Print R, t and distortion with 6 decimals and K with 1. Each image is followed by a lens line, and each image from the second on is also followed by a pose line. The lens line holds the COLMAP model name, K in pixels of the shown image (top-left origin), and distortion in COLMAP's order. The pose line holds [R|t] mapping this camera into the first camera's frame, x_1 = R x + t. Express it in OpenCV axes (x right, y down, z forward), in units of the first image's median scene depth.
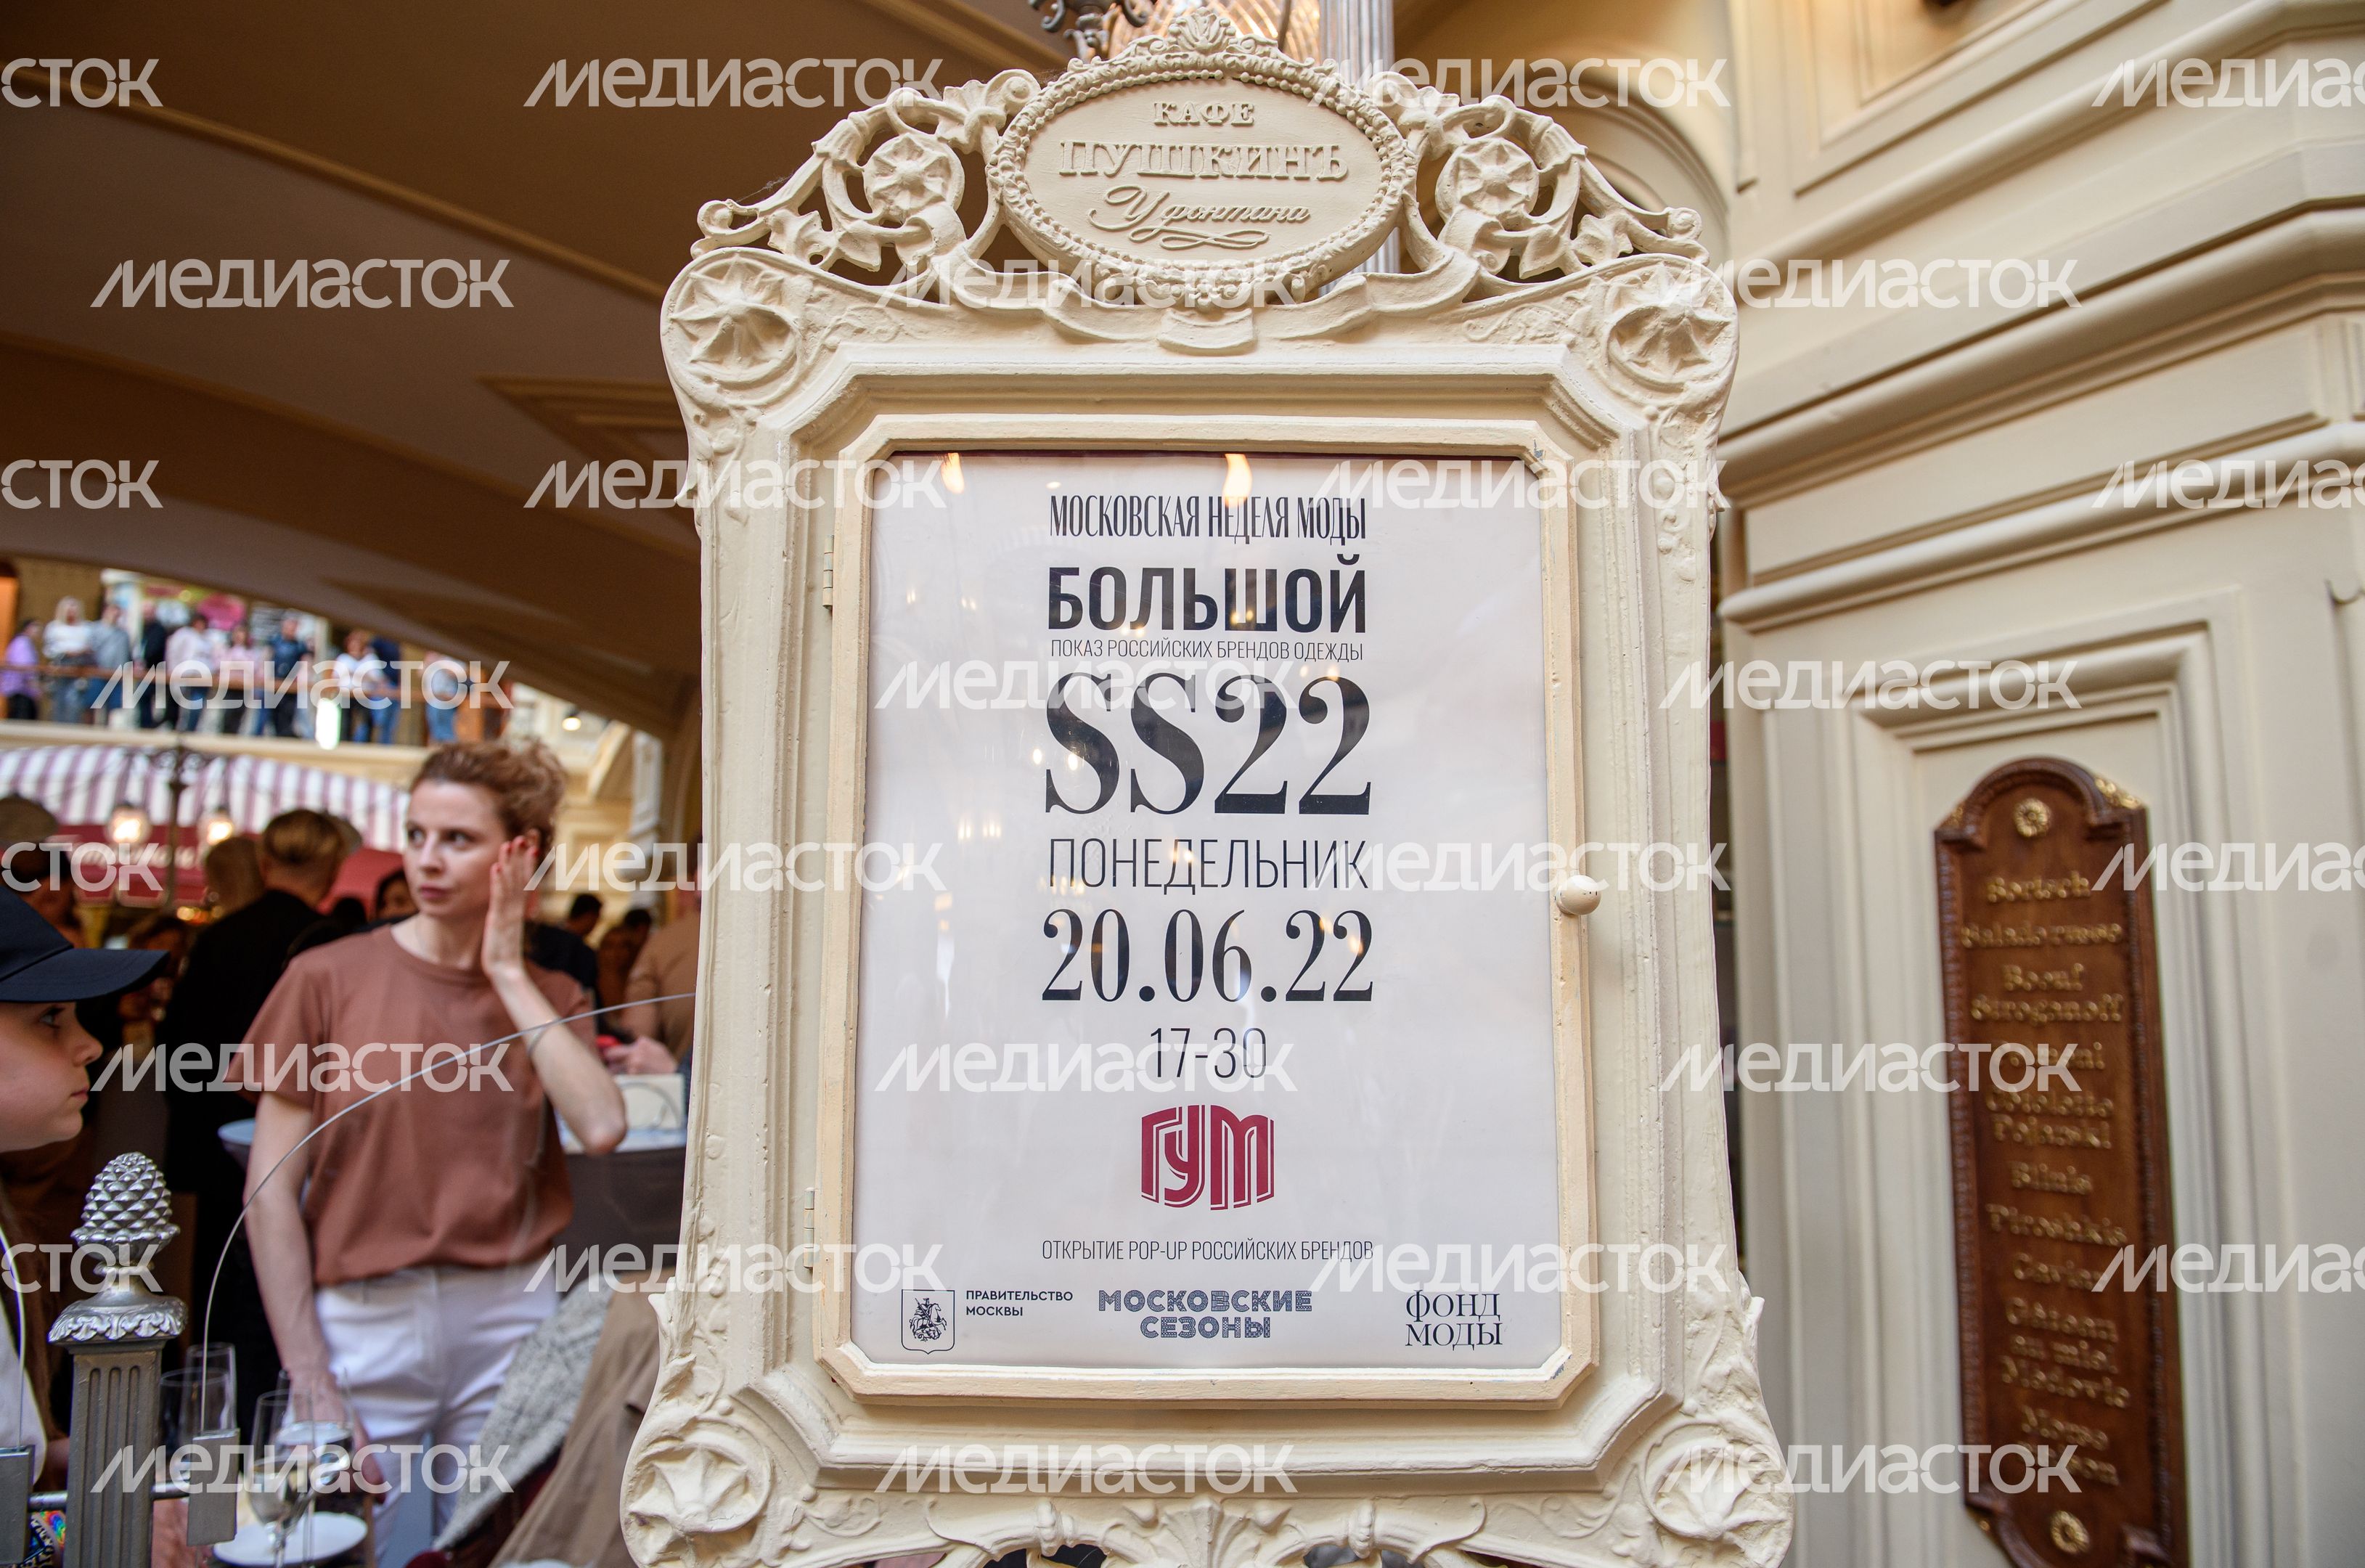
lens RADIAL K [[1637.3, 0, 1182.5], [0, 1637.3, 784.0], [0, 0, 1]] dist [-0.043523, -0.005762]
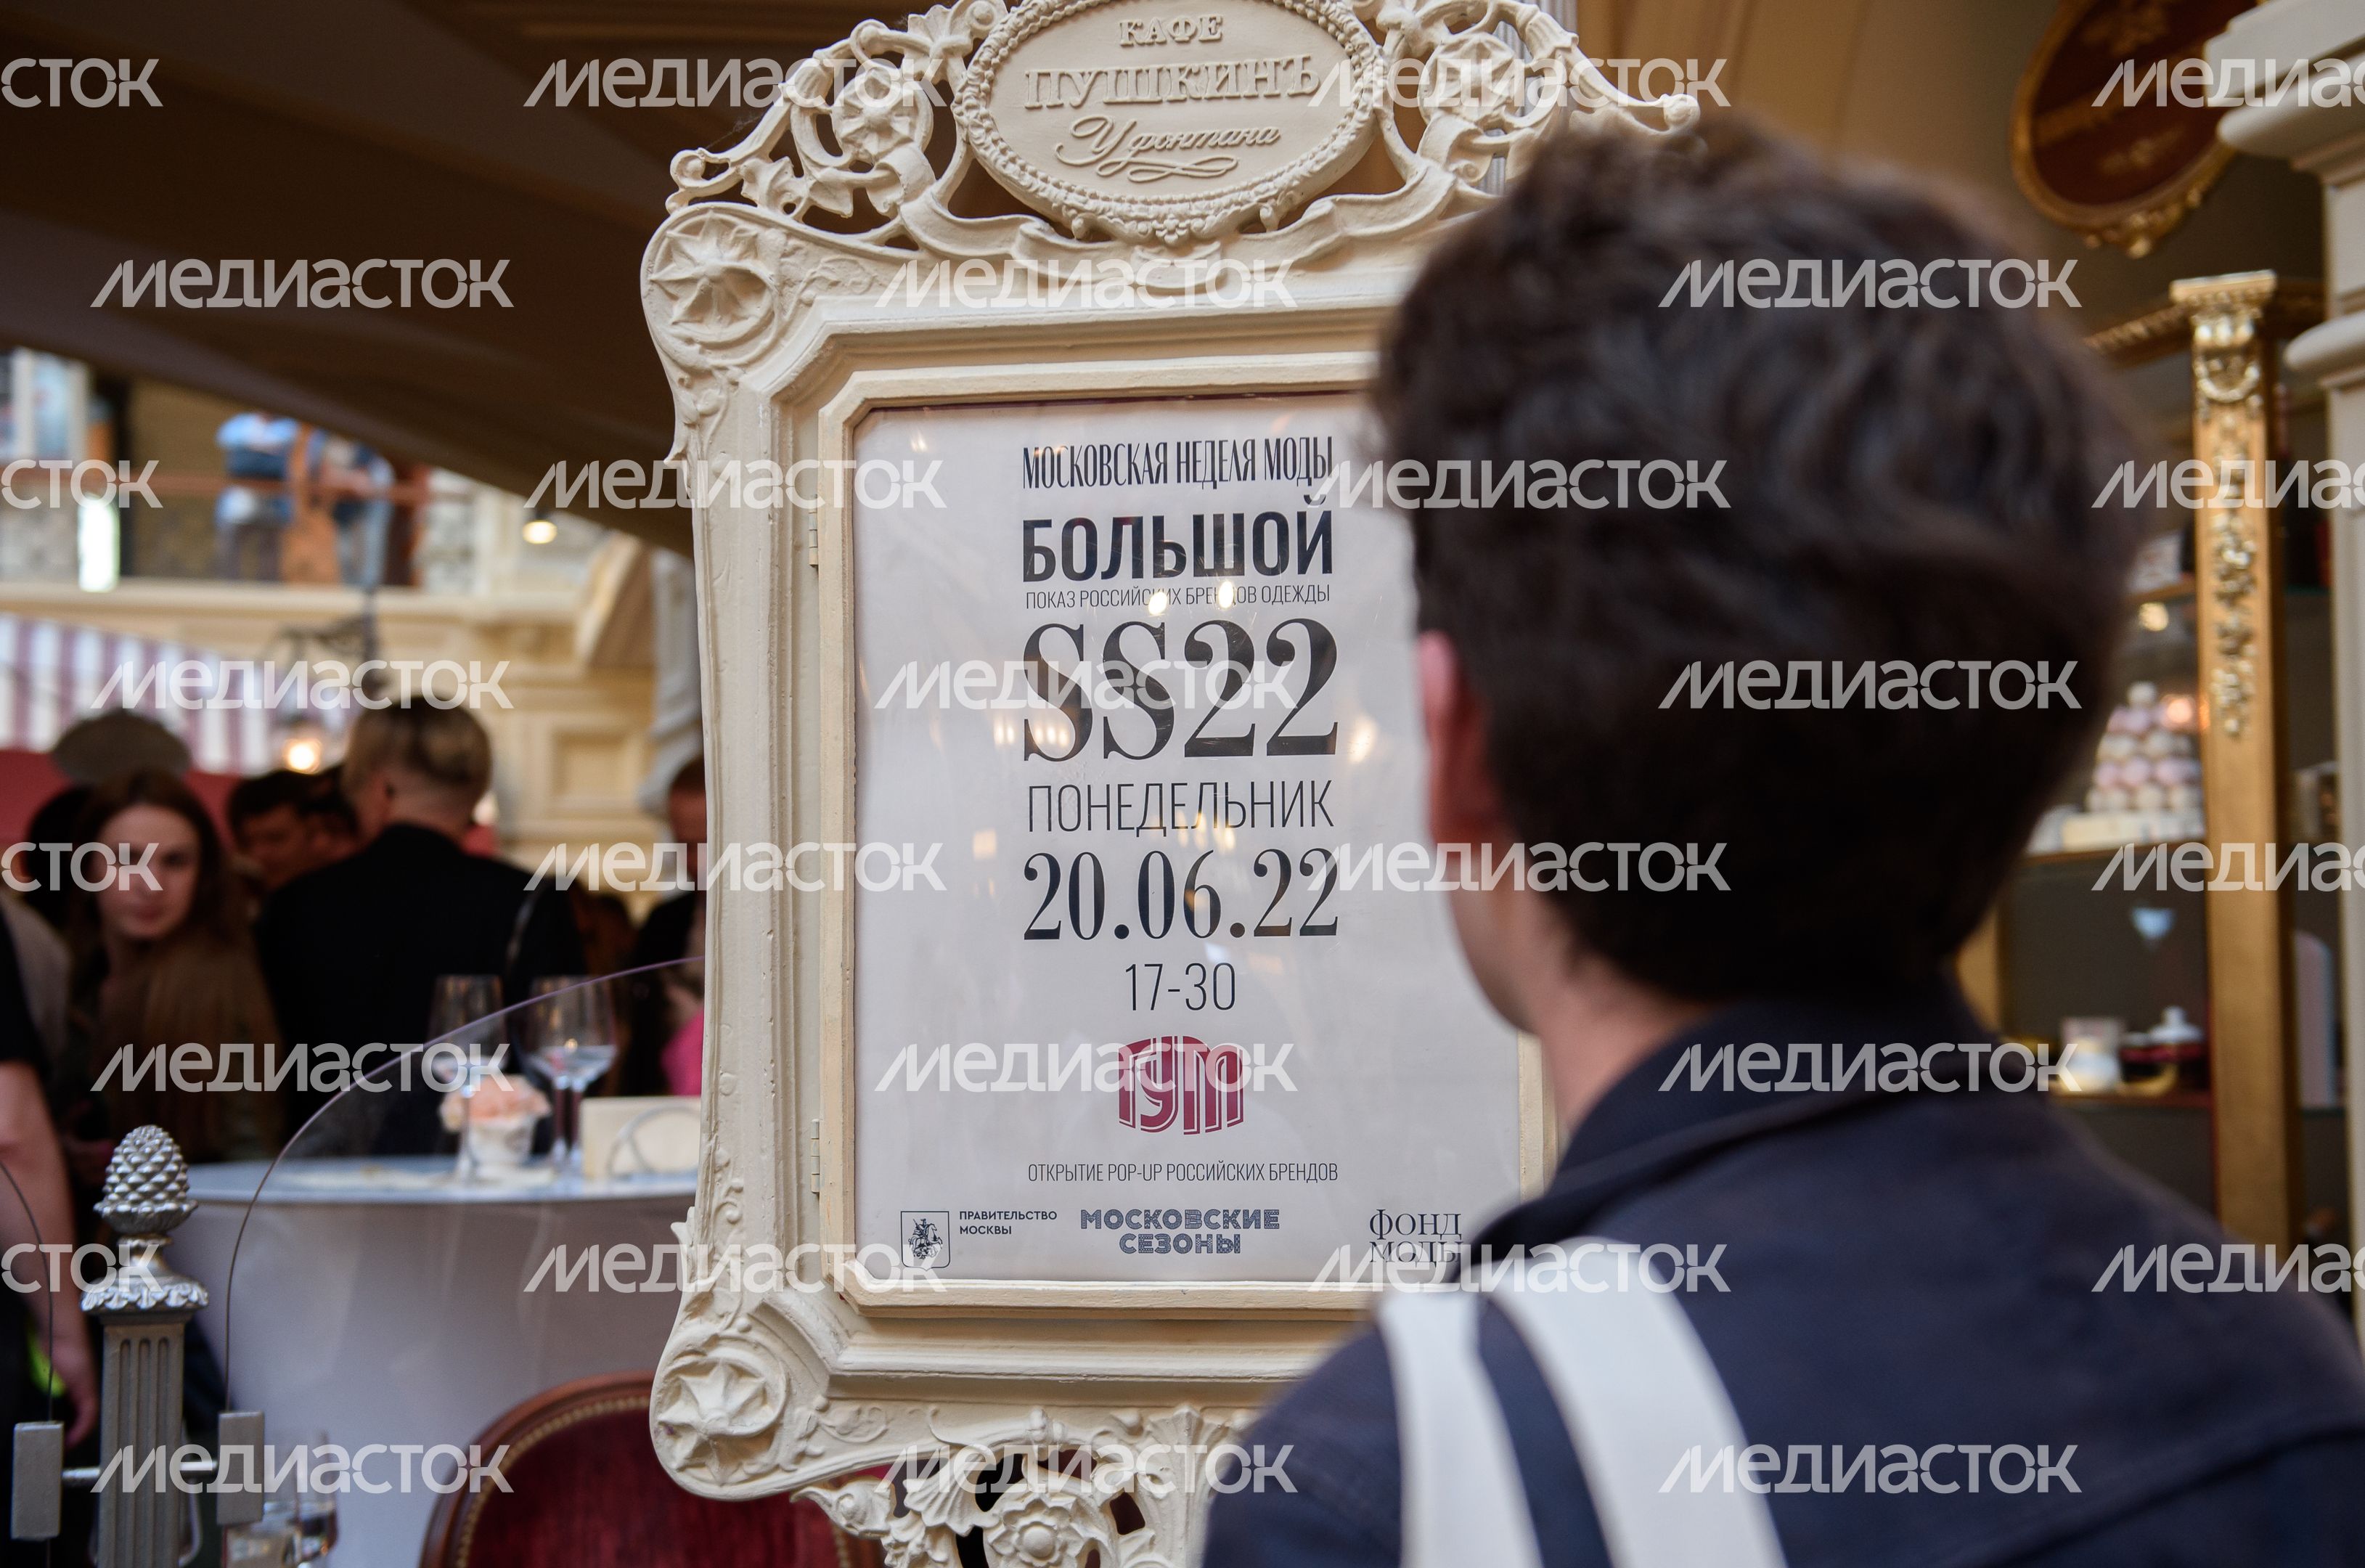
lens RADIAL K [[3058.6, 0, 1180.3], [0, 3058.6, 818.9], [0, 0, 1]] dist [0.118321, 0.001818]
pose [[0.987303, -0.023330, -0.157125, 0.311473], [0.033874, 0.997325, 0.064770, -0.066786], [0.155194, -0.069270, 0.985452, -0.882777]]
